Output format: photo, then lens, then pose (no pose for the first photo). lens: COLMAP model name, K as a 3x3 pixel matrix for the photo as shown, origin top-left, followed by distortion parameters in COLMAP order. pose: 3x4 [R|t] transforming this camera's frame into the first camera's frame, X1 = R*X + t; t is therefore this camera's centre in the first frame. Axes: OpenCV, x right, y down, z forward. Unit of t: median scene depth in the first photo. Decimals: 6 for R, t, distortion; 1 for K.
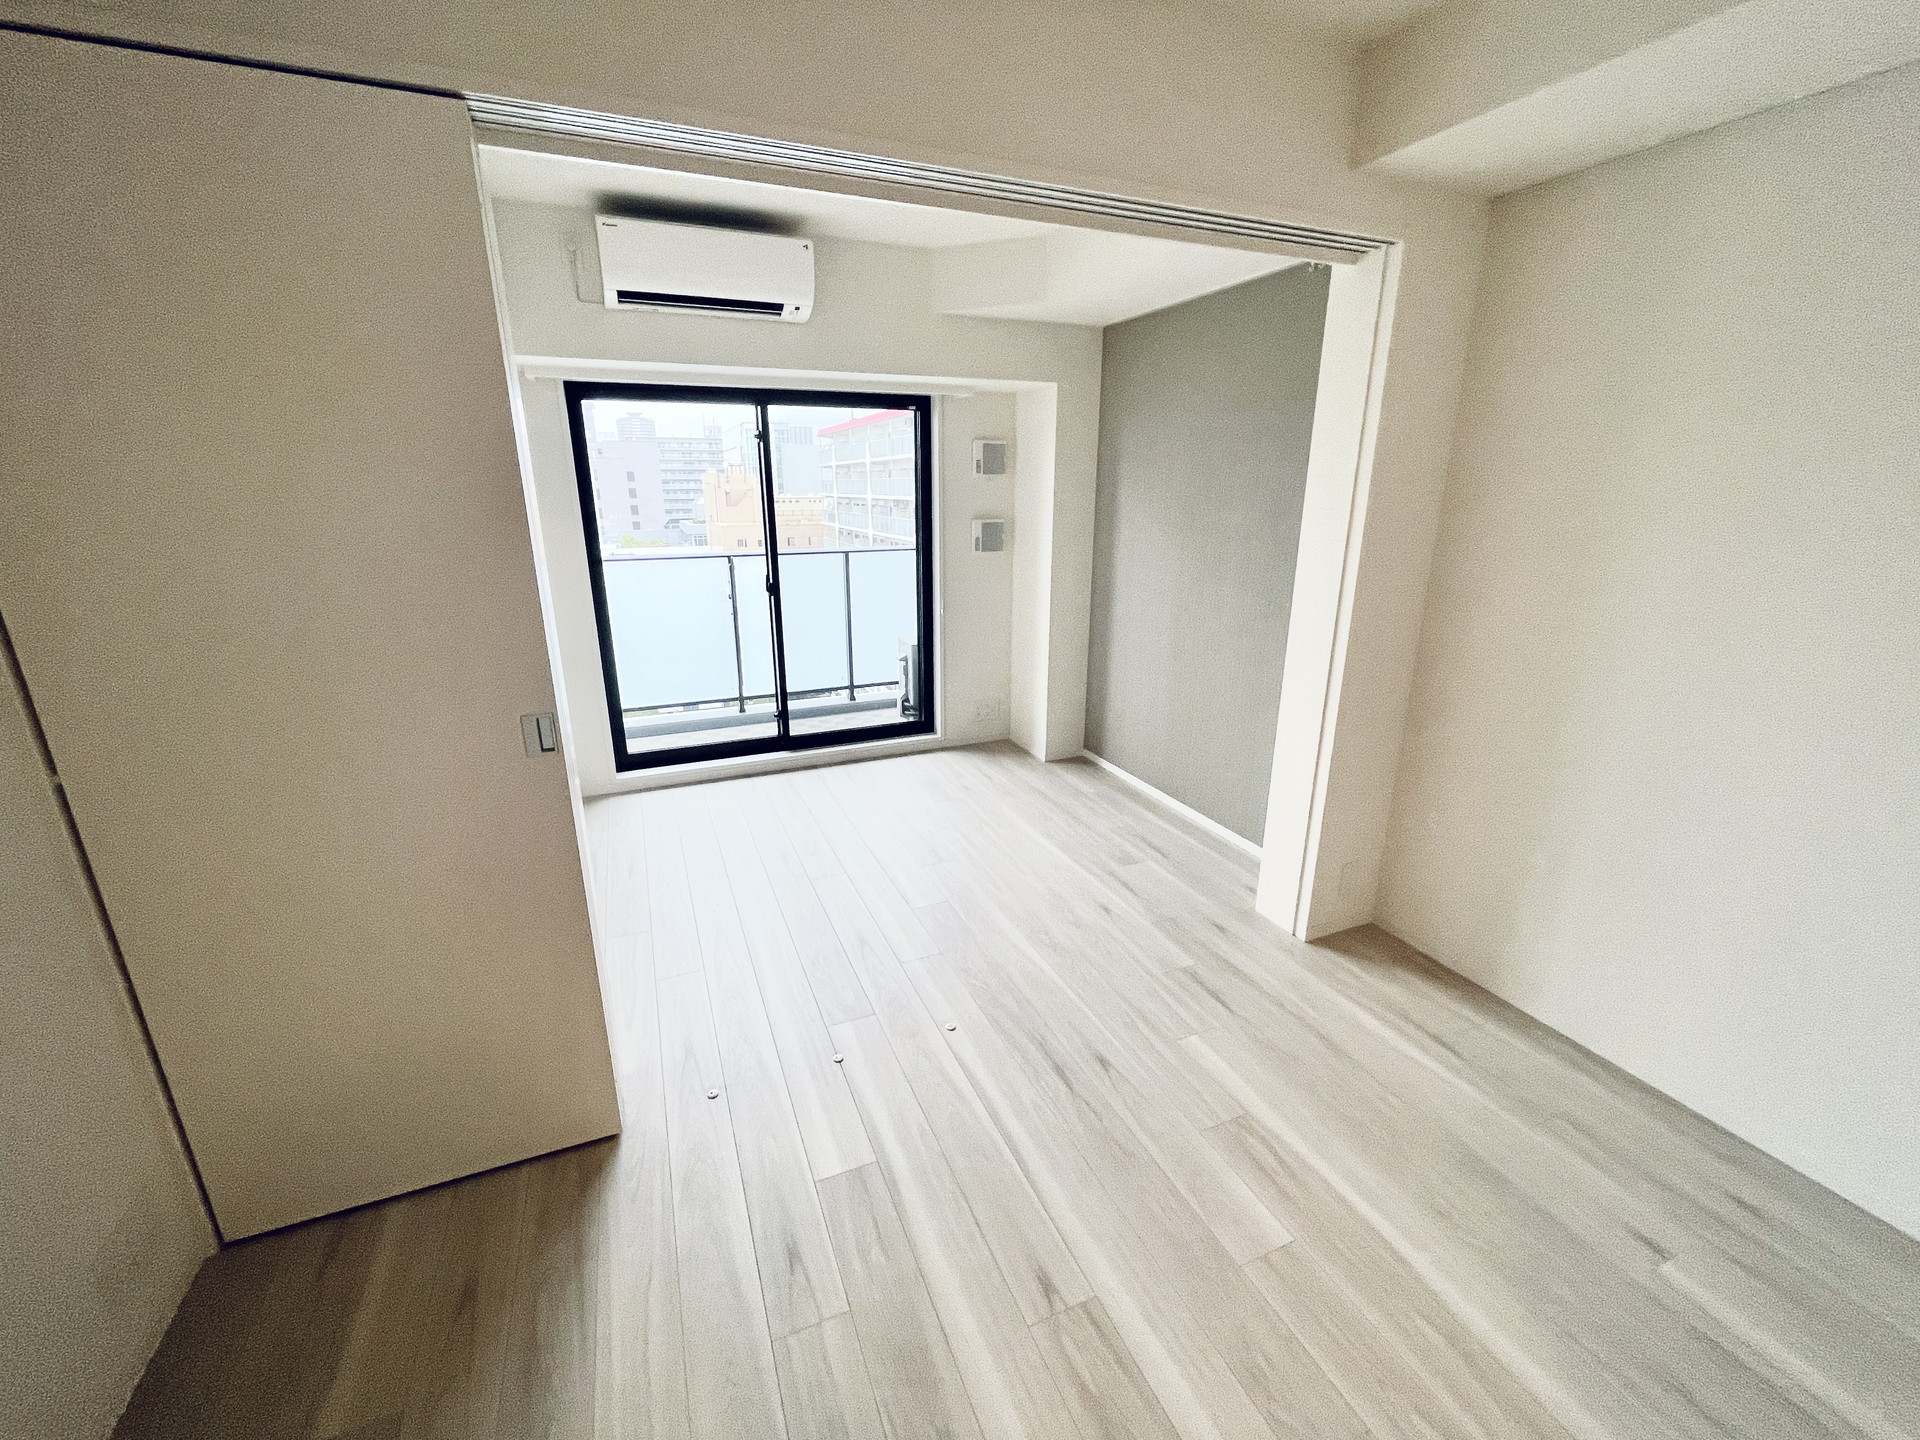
lens RADIAL K [[787.4, 0, 960.4], [0, 787.4, 720.1], [0, 0, 1]] dist [-0.008947, -0.000061]
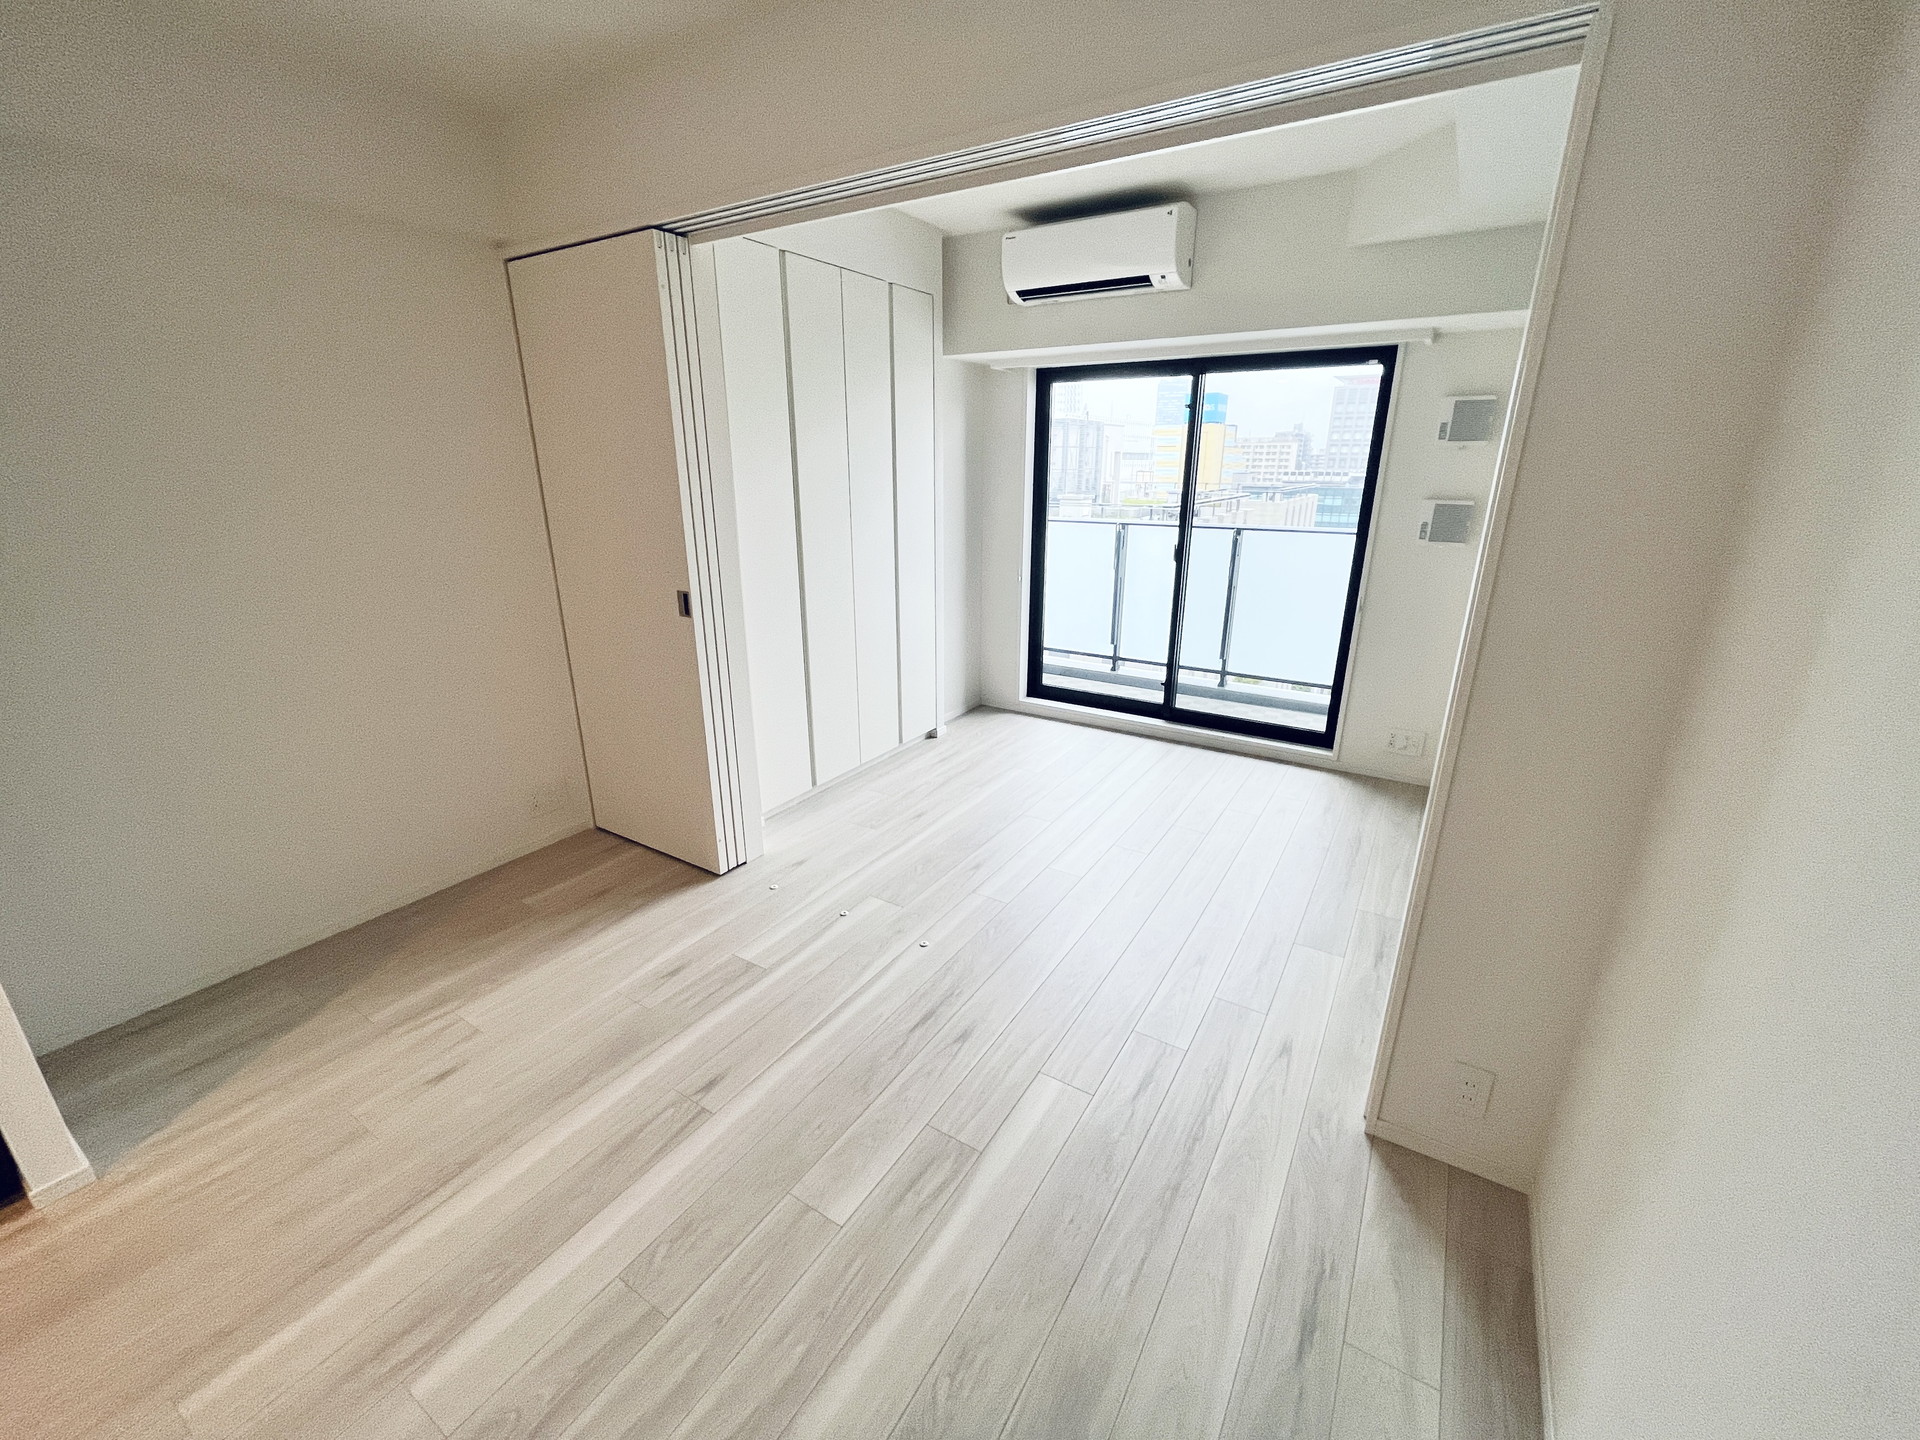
lens RADIAL K [[784.7, 0, 947.0], [0, 784.7, 723.0], [0, 0, 1]] dist [-0.000006, -0.000175]
pose [[0.566934, 0.264961, -0.779988, 0.558822], [-0.235169, 0.959514, 0.155013, -0.066295], [0.789482, 0.095547, 0.606292, 0.223639]]
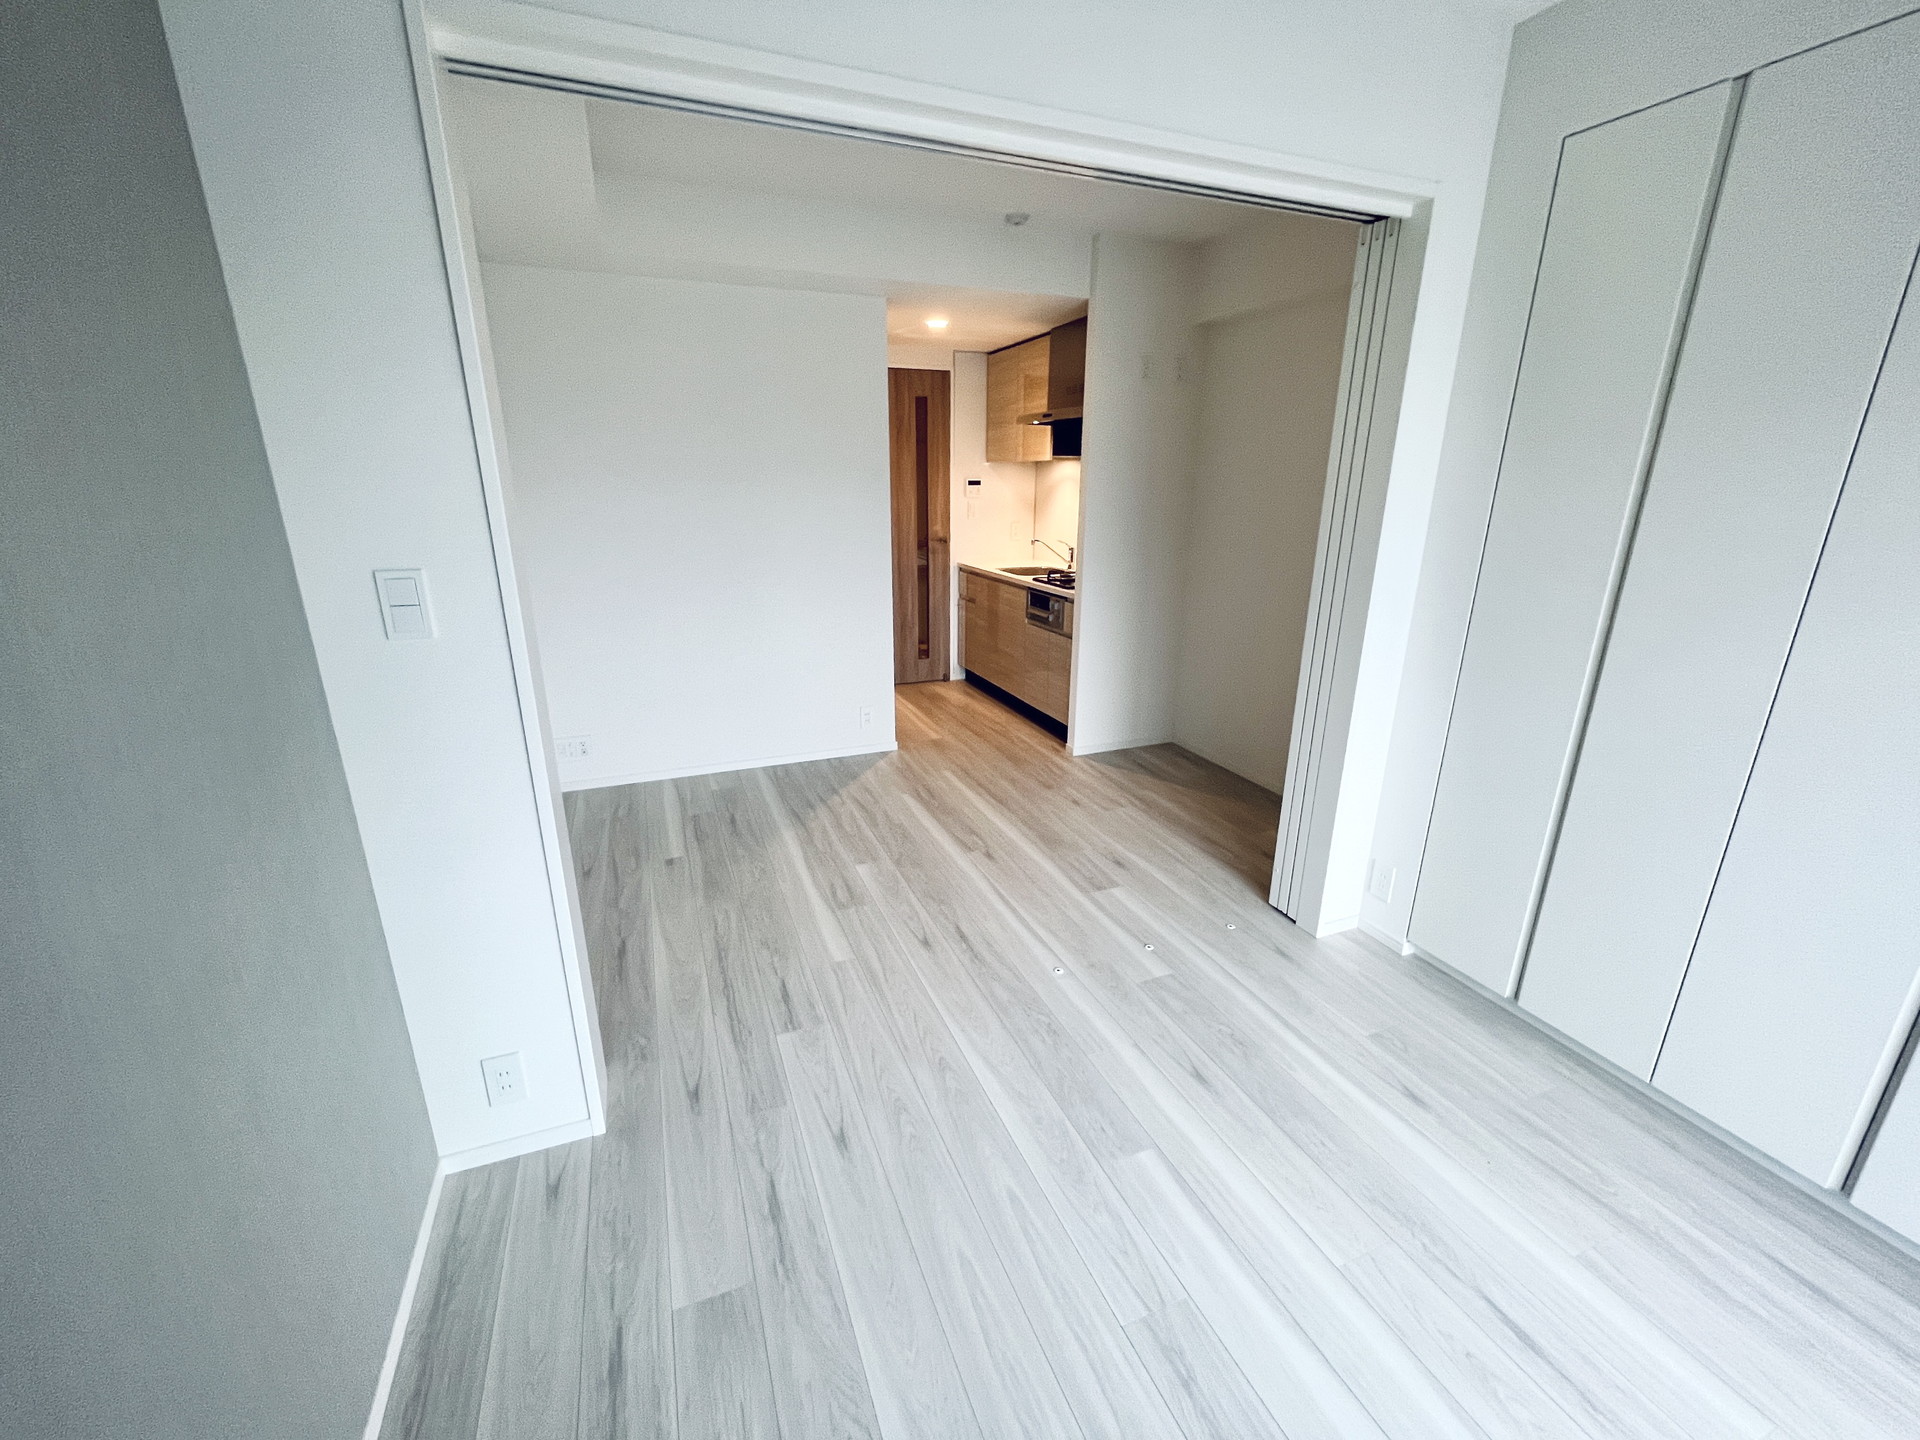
lens RADIAL K [[778.4, 0, 958.2], [0, 778.4, 717.1], [0, 0, 1]] dist [-0.002750, 0.000028]
pose [[-0.999887, -0.007567, 0.013015, 0.078700], [0.000892, 0.833208, 0.552959, -0.339240], [-0.015028, 0.552908, -0.833107, 1.191118]]
